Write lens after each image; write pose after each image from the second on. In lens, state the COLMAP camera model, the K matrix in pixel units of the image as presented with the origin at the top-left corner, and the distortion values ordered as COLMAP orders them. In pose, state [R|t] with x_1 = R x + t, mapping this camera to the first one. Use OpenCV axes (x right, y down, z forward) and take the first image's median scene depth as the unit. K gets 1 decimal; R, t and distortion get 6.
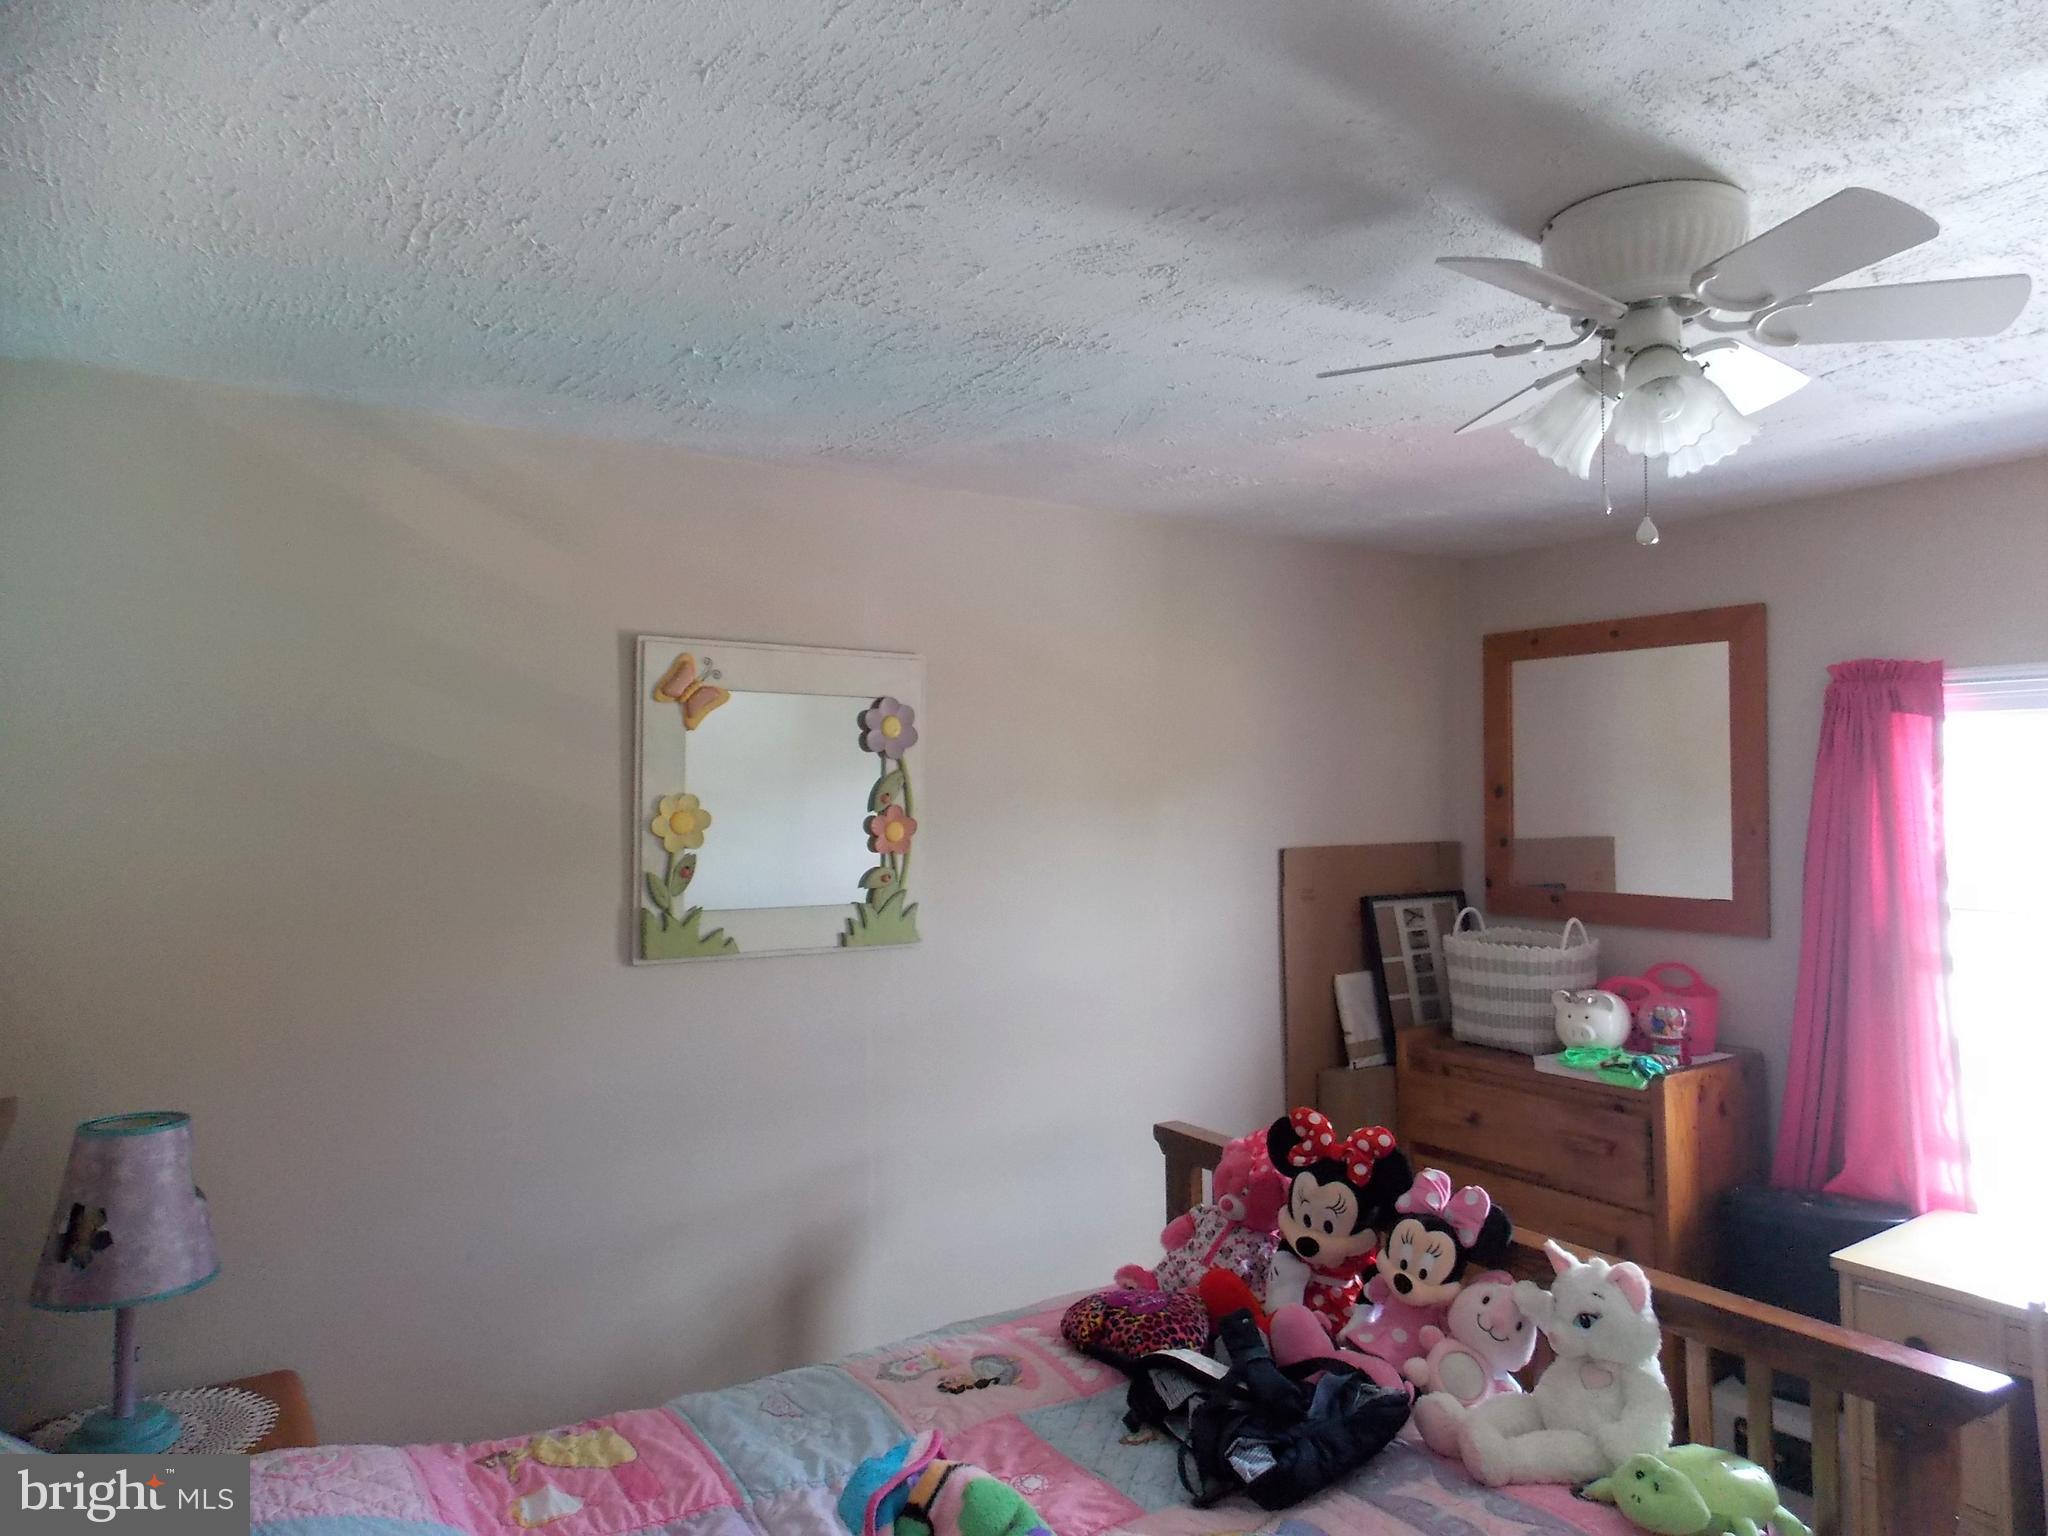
lens RADIAL K [[1349.0, 0, 1020.7], [0, 1349.0, 760.6], [0, 0, 1]] dist [-0.007996, 0.005532]
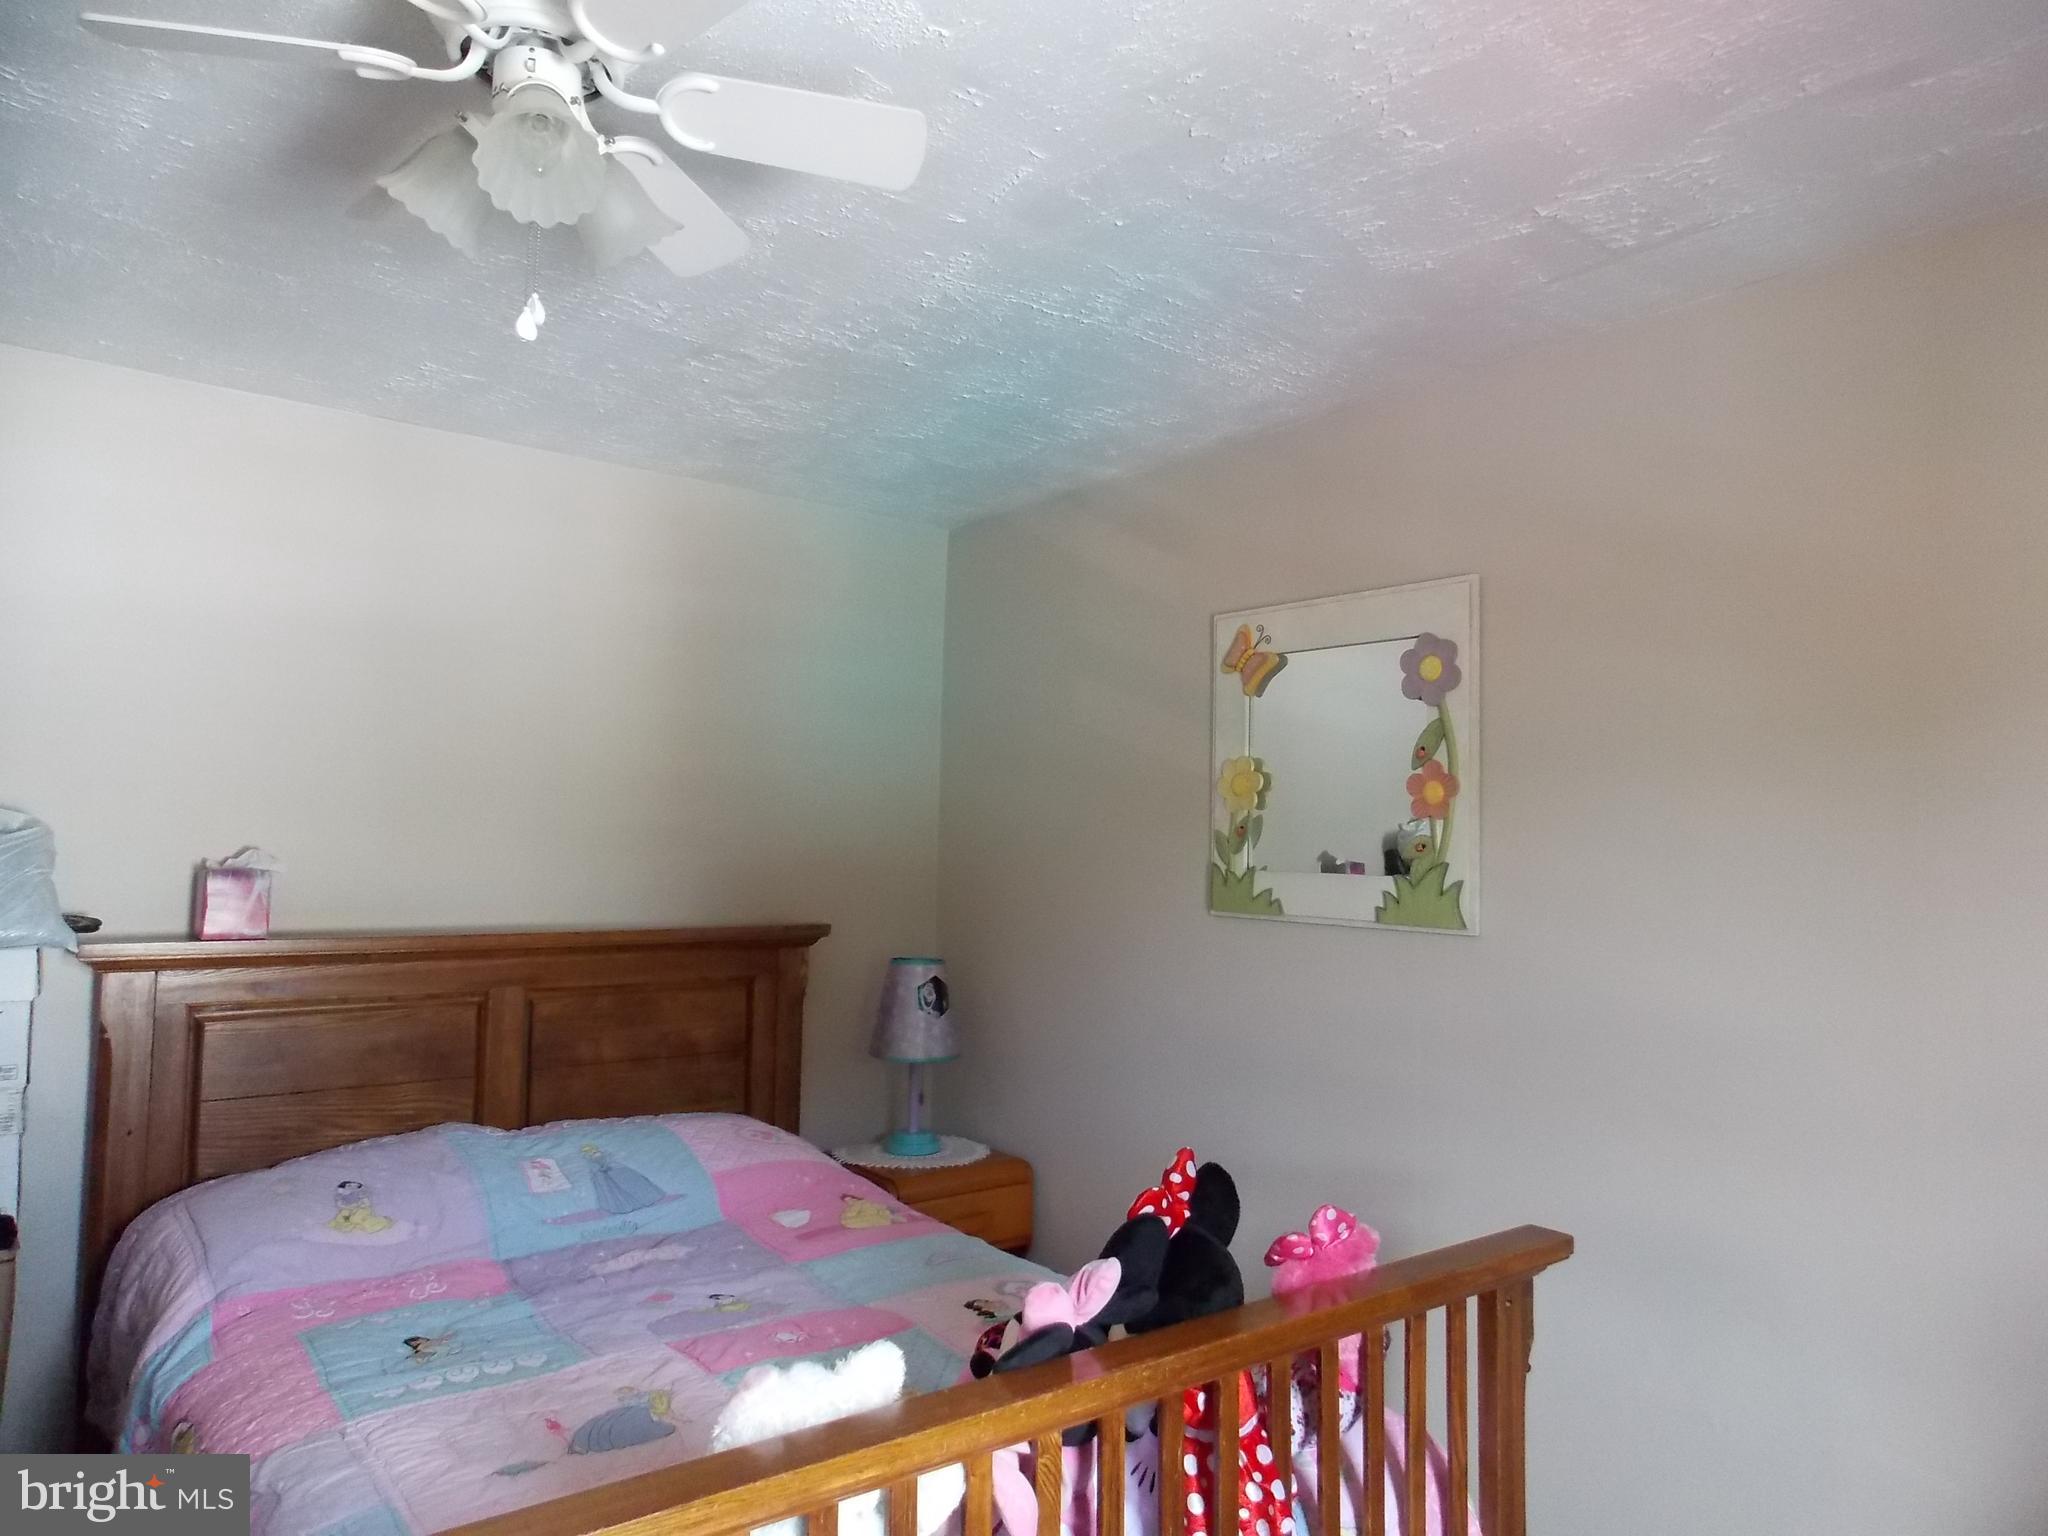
lens RADIAL K [[1349.0, 0, 1022.1], [0, 1349.0, 769.0], [0, 0, 1]] dist [-0.007996, 0.005532]
pose [[0.067445, -0.036666, -0.997049, 0.776151], [0.026450, 0.999039, -0.034950, 0.064633], [0.997372, -0.024015, 0.068350, 0.742090]]
